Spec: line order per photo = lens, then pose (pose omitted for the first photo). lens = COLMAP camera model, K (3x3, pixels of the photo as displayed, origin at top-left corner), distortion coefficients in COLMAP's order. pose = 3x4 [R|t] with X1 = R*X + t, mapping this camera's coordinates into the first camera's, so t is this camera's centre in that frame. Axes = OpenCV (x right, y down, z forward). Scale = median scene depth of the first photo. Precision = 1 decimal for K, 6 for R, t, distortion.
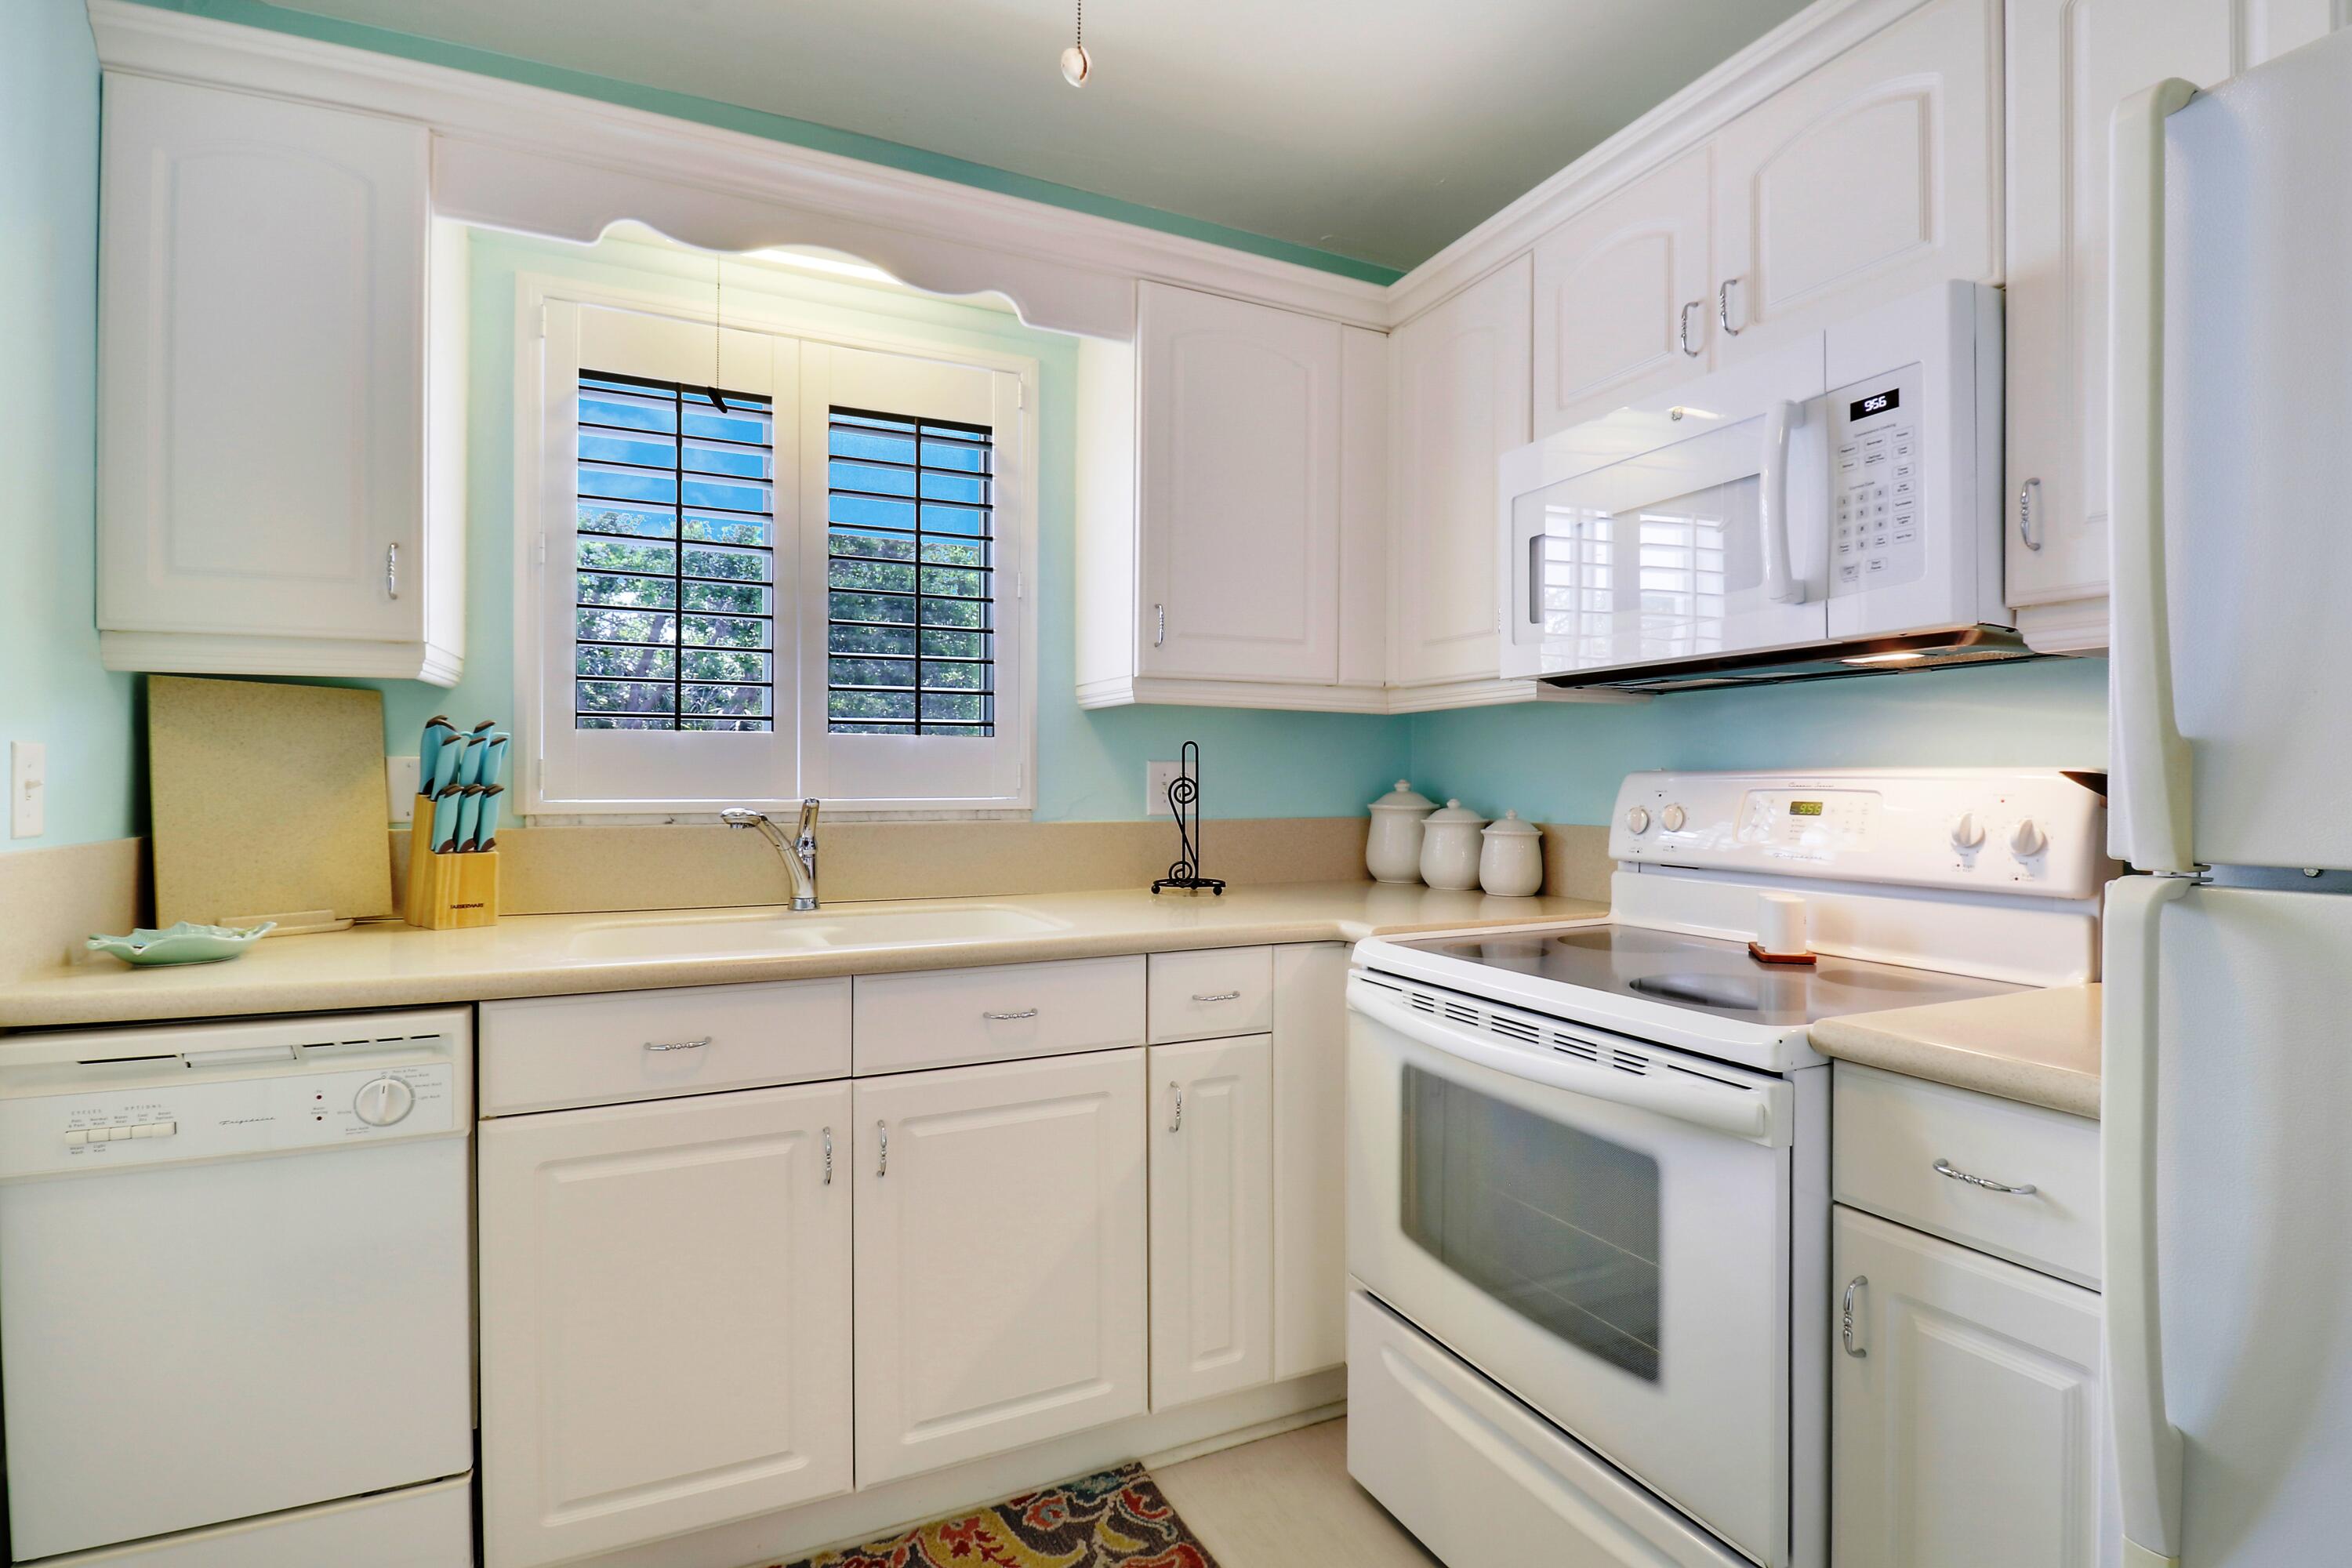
lens RADIAL K [[1059.1, 0, 1176.0], [0, 1059.1, 784.0], [0, 0, 1]] dist [0.000912, -0.013076]
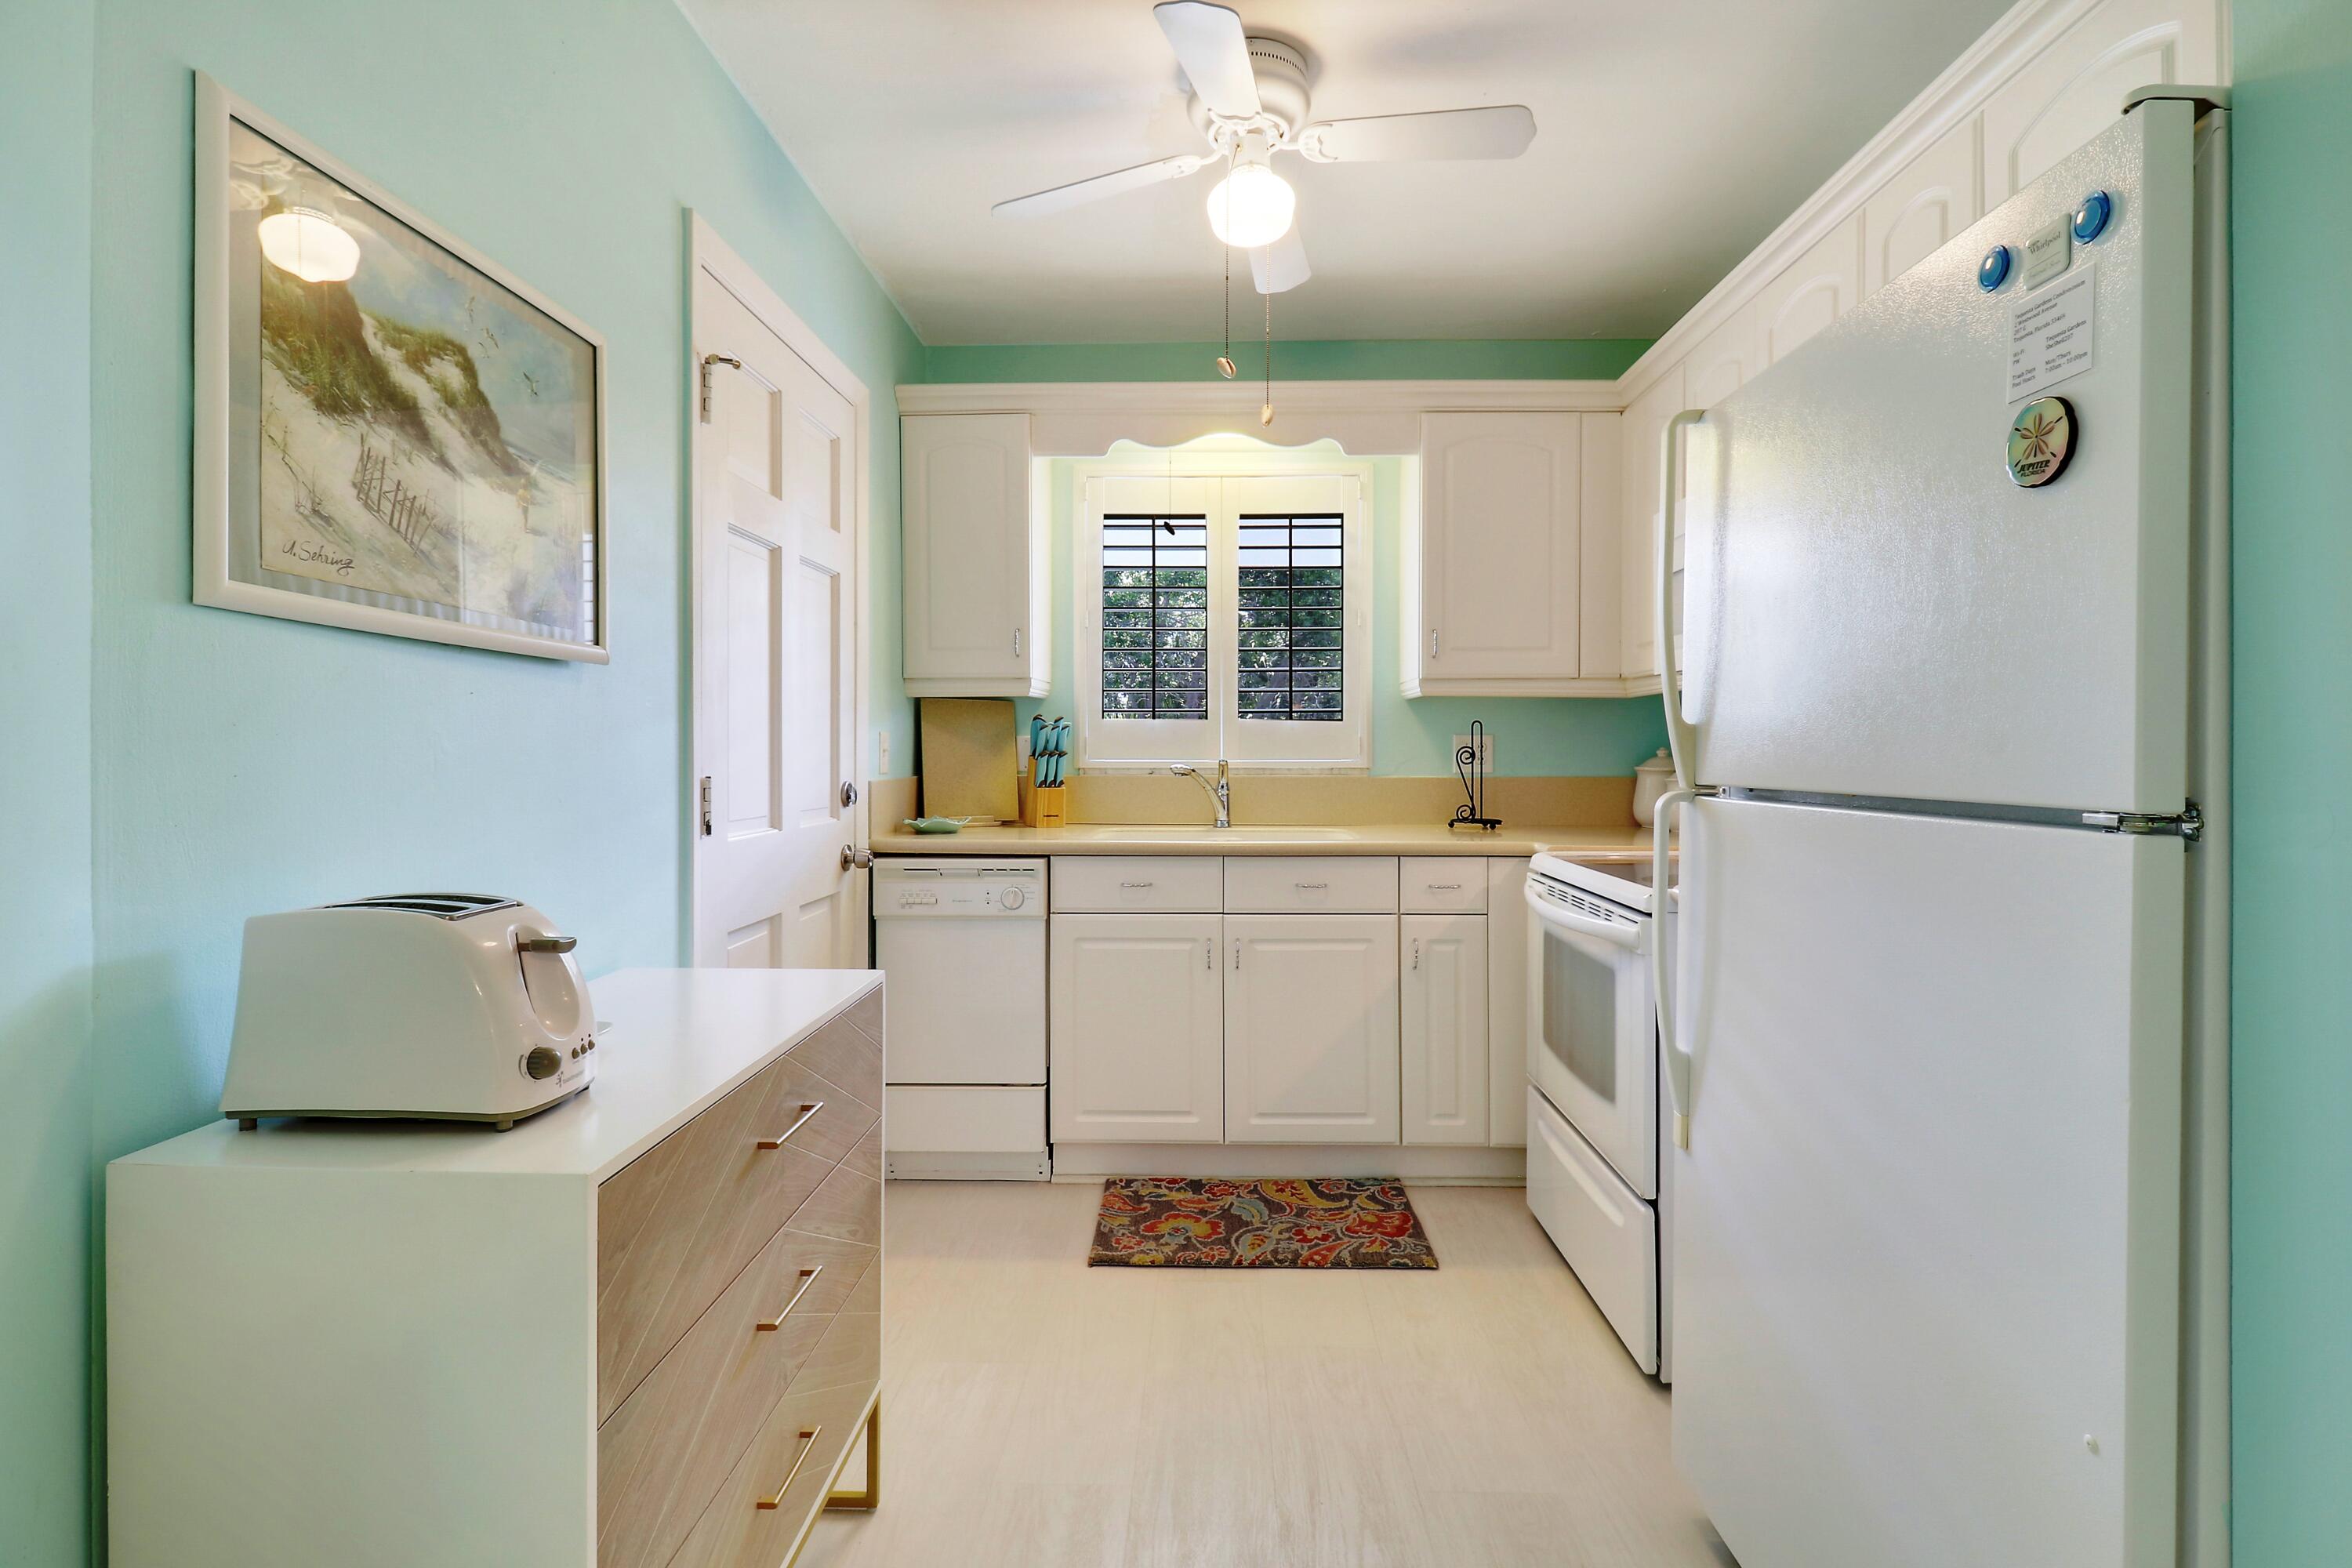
lens RADIAL K [[1148.6, 0, 1176.0], [0, 1148.6, 784.0], [0, 0, 1]] dist [0.001361, -0.000604]
pose [[0.870550, 0.013655, -0.491890, 0.539562], [-0.001532, 0.999685, 0.025039, 0.008137], [0.492077, -0.021044, 0.870297, -0.682559]]
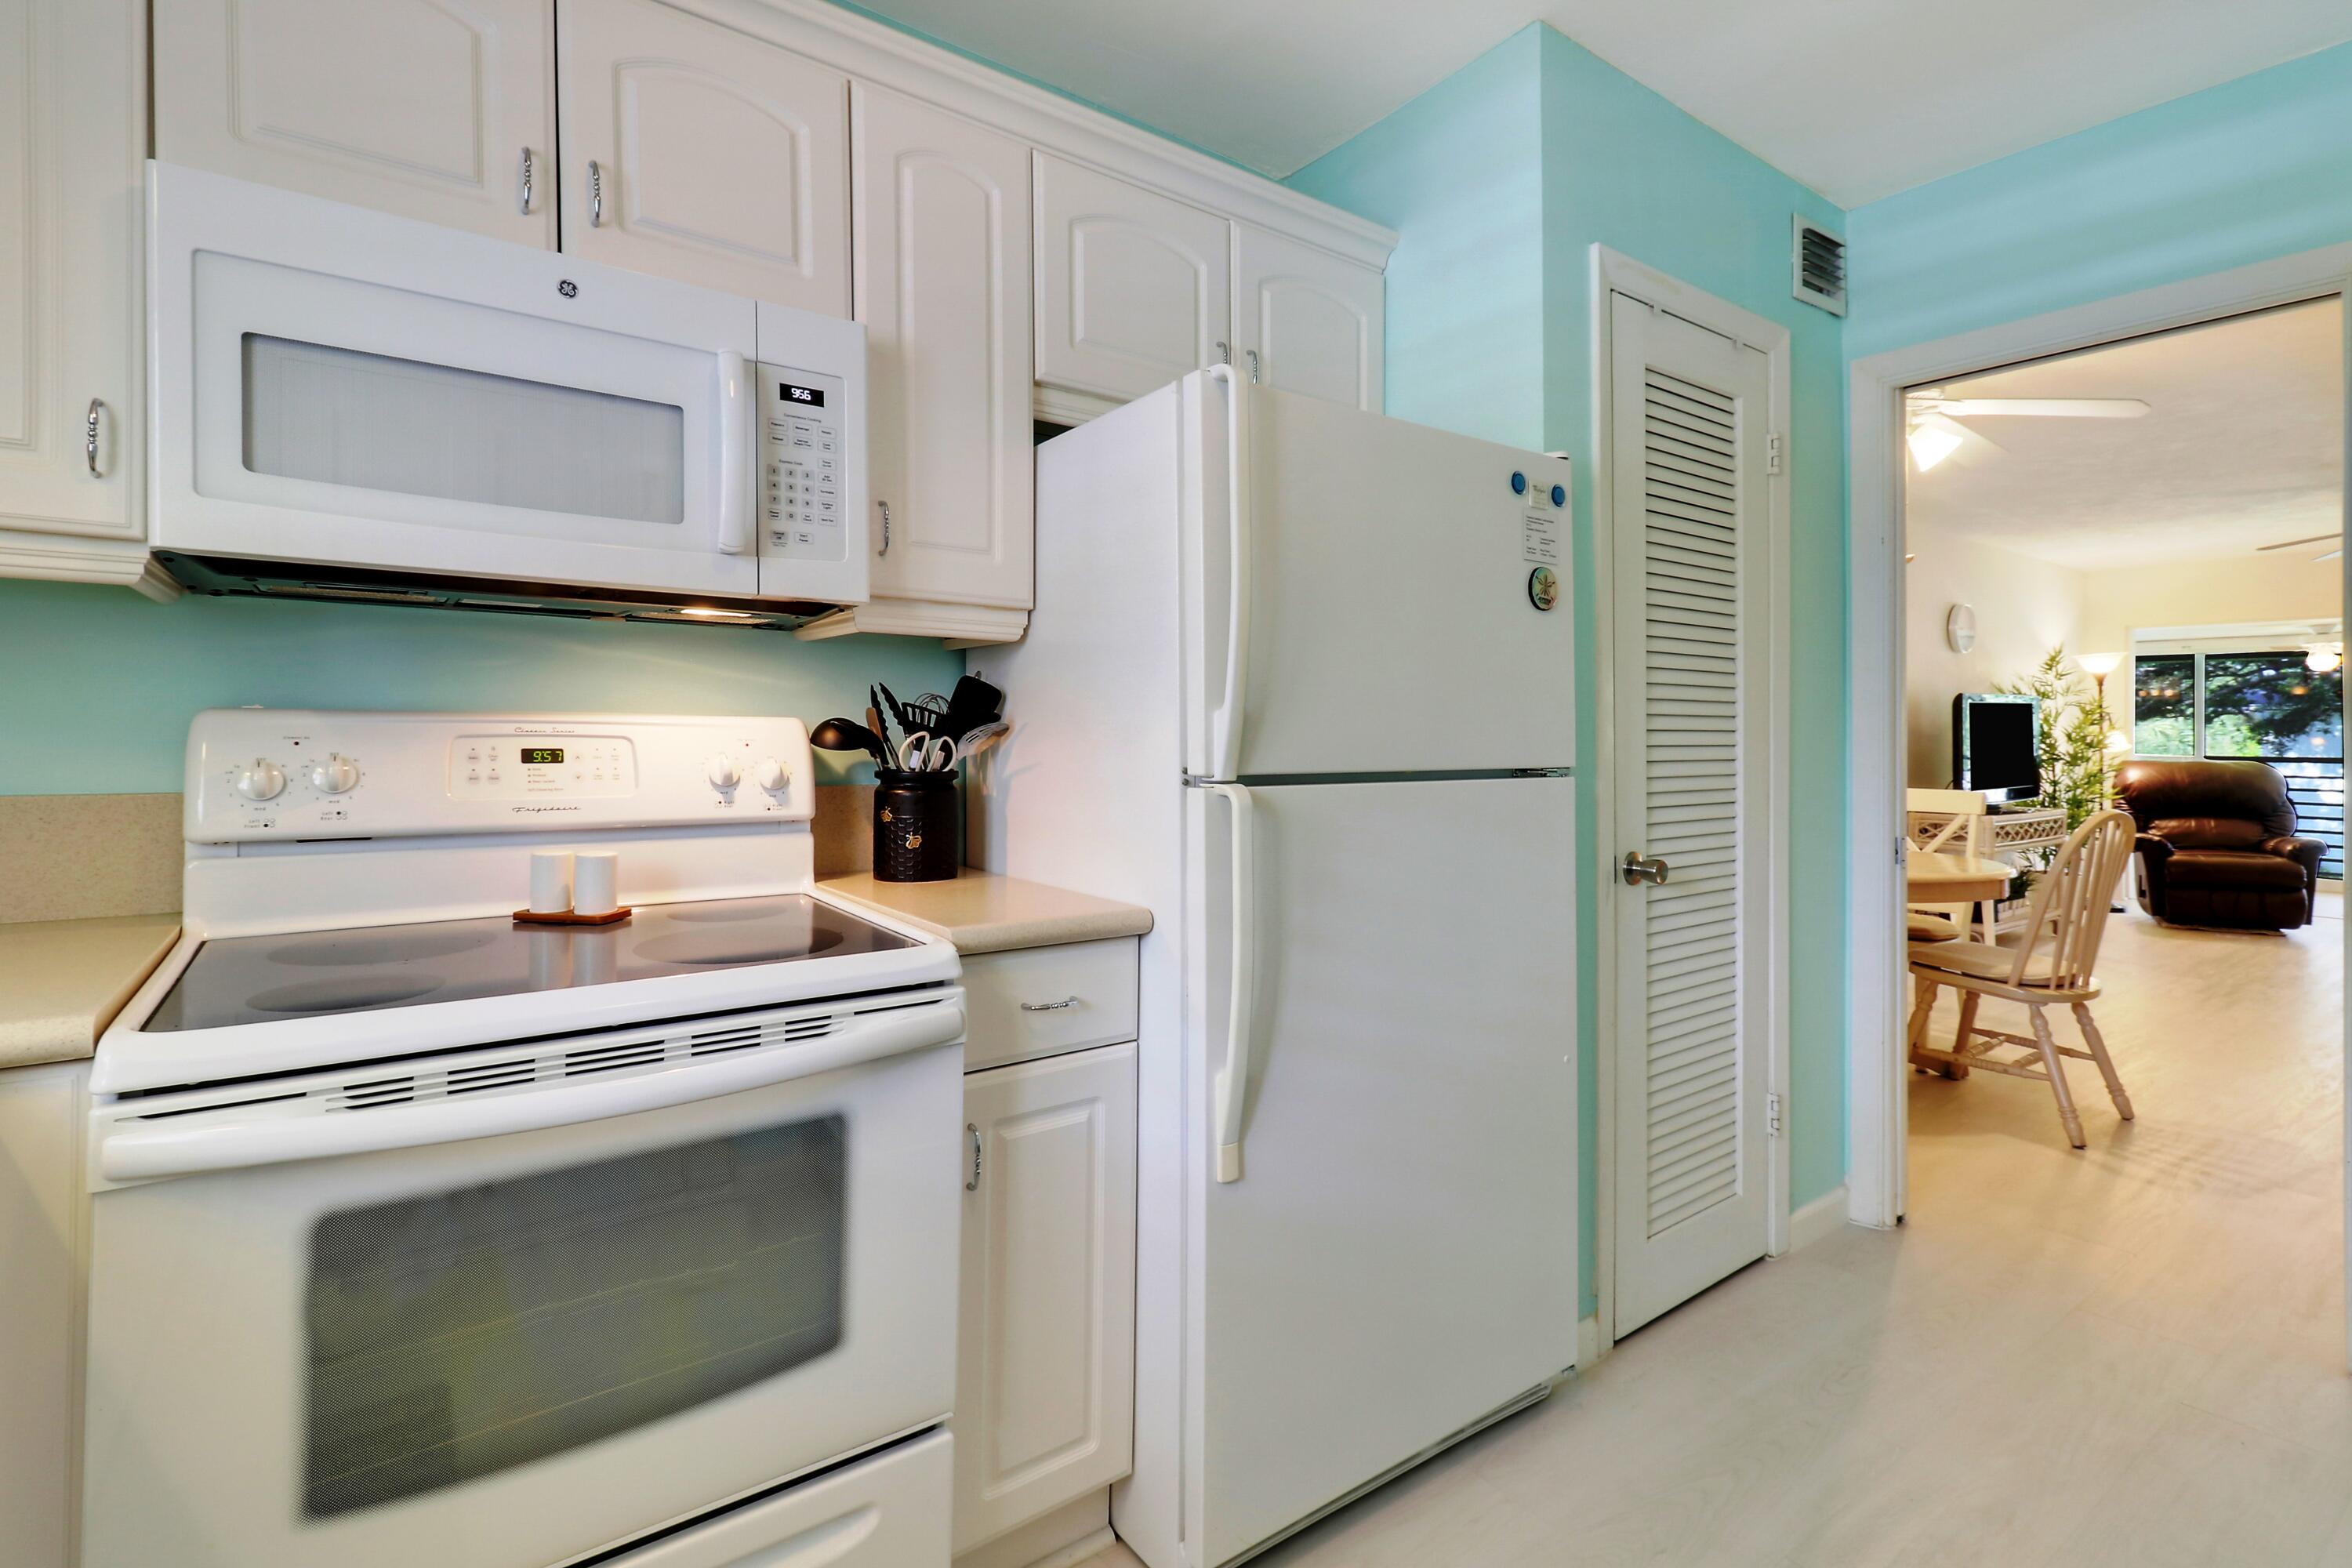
lens RADIAL K [[1103.6, 0, 1172.8], [0, 1103.6, 721.8], [0, 0, 1]] dist [0.023576, -0.000399]
pose [[-0.157610, 0.006414, 0.987481, -0.449046], [-0.008741, 0.999931, -0.007890, -0.003585], [-0.987463, -0.009875, -0.157543, 0.627478]]
